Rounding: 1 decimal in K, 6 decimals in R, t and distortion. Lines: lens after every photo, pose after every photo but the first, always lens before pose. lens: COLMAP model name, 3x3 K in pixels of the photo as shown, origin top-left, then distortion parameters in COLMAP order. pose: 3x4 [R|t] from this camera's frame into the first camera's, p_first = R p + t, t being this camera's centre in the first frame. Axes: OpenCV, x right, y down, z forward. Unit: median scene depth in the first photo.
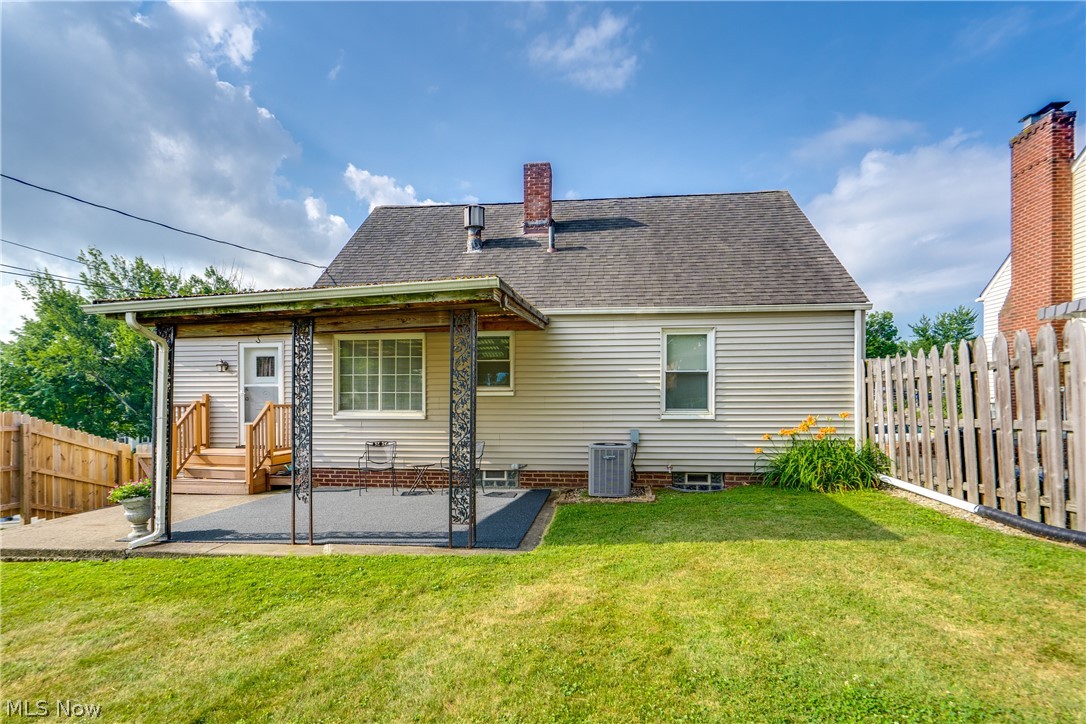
lens RADIAL K [[540.7, 0, 548.4], [0, 540.7, 393.8], [0, 0, 1]] dist [-0.003380, -0.000438]
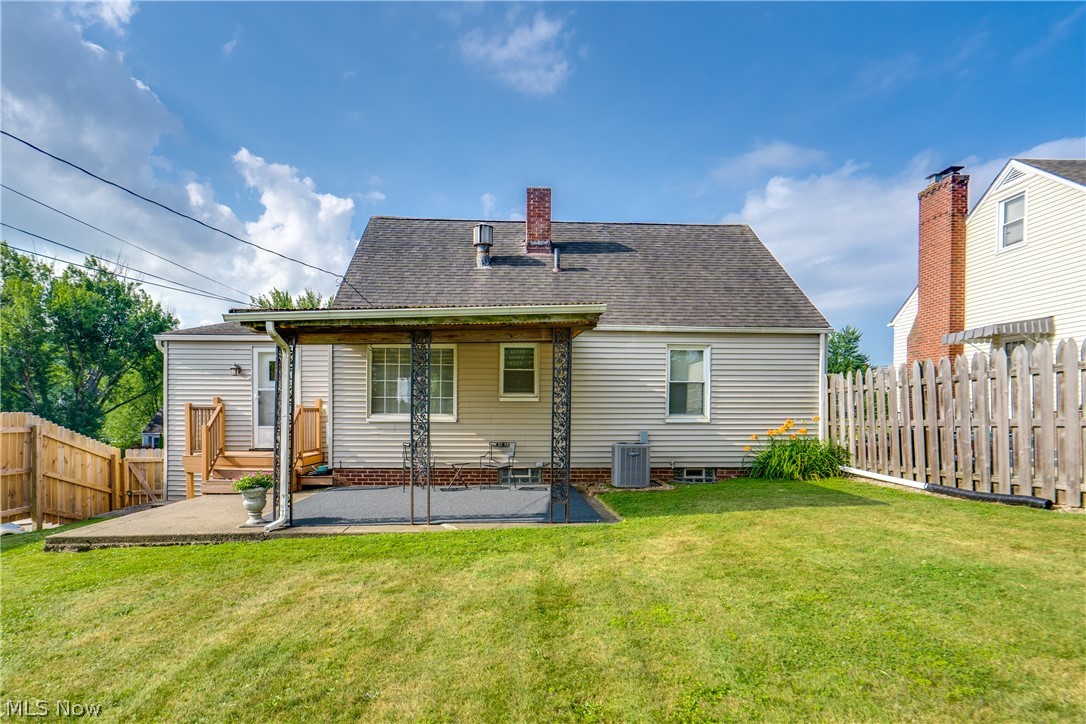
lens RADIAL K [[560.0, 0, 542.8], [0, 560.0, 409.5], [0, 0, 1]] dist [-0.006091, 0.000174]
pose [[0.987356, 0.006830, 0.158371, -0.236142], [-0.008335, 0.999926, 0.008838, 0.010261], [-0.158299, -0.010047, 0.987340, -0.143997]]
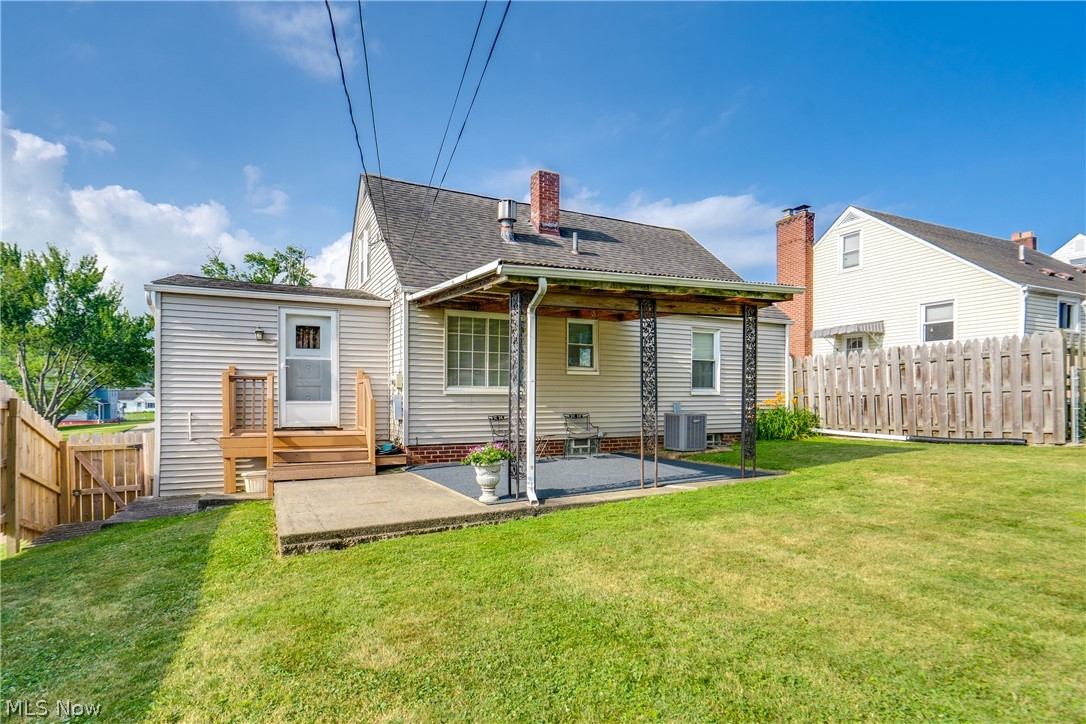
lens RADIAL K [[534.2, 0, 537.0], [0, 534.2, 394.2], [0, 0, 1]] dist [-0.011017, -0.000489]
pose [[0.847863, 0.004794, 0.530193, -0.790639], [-0.008579, 0.999952, 0.004677, 0.041050], [-0.530146, -0.008514, 0.847864, 0.078568]]
